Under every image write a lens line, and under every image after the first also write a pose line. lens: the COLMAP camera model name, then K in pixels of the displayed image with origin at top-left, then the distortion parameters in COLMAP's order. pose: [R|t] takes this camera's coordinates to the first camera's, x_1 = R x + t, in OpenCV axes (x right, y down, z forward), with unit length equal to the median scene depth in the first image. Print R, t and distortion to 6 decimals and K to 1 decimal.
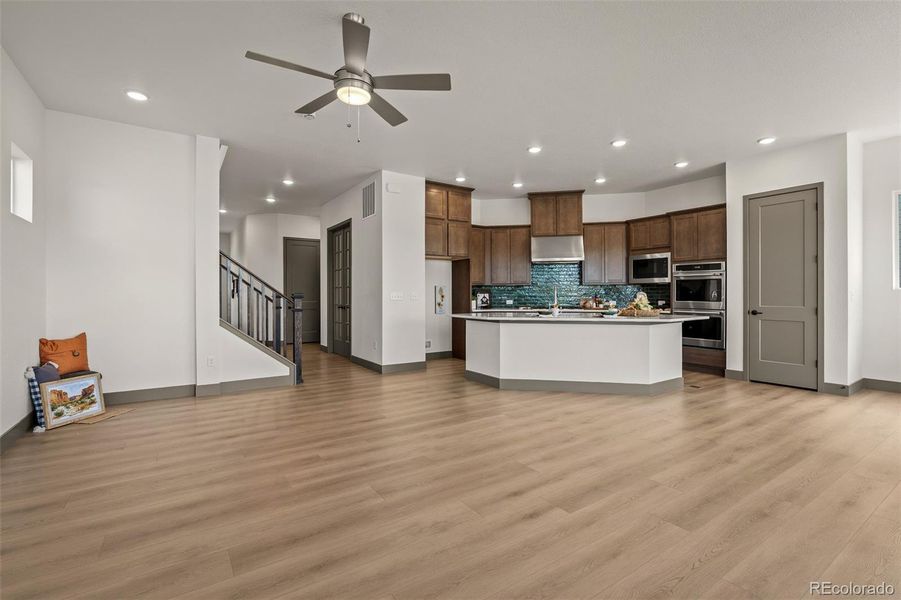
lens RADIAL K [[413.6, 0, 451.2], [0, 413.6, 295.7], [0, 0, 1]] dist [-0.006196, 0.001811]
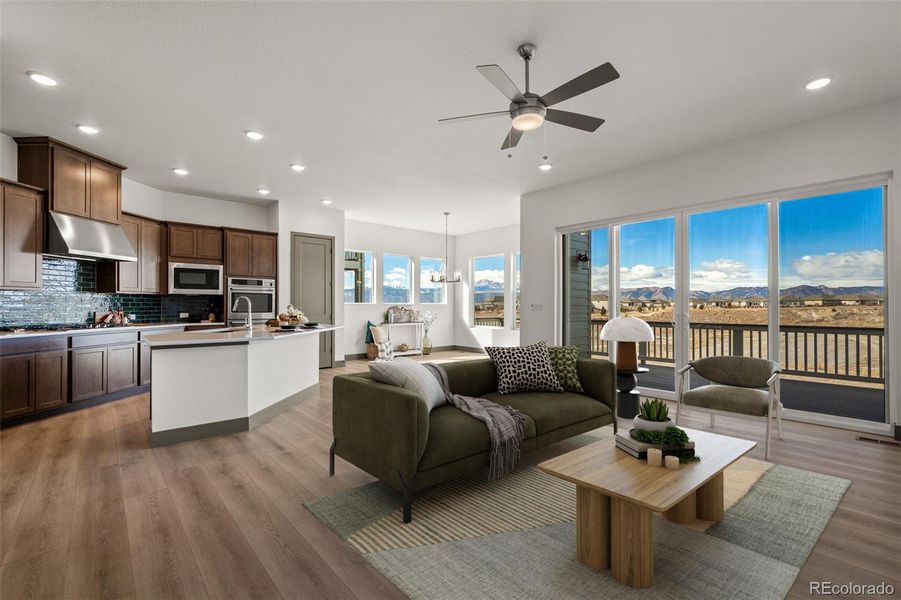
lens RADIAL K [[398.0, 0, 449.4], [0, 398.0, 302.8], [0, 0, 1]] dist [-0.006273, 0.001675]
pose [[-0.130397, 0.006794, 0.991439, -0.520826], [-0.000309, 0.999976, -0.006893, -0.005356], [-0.991462, -0.001205, -0.130391, 0.567461]]
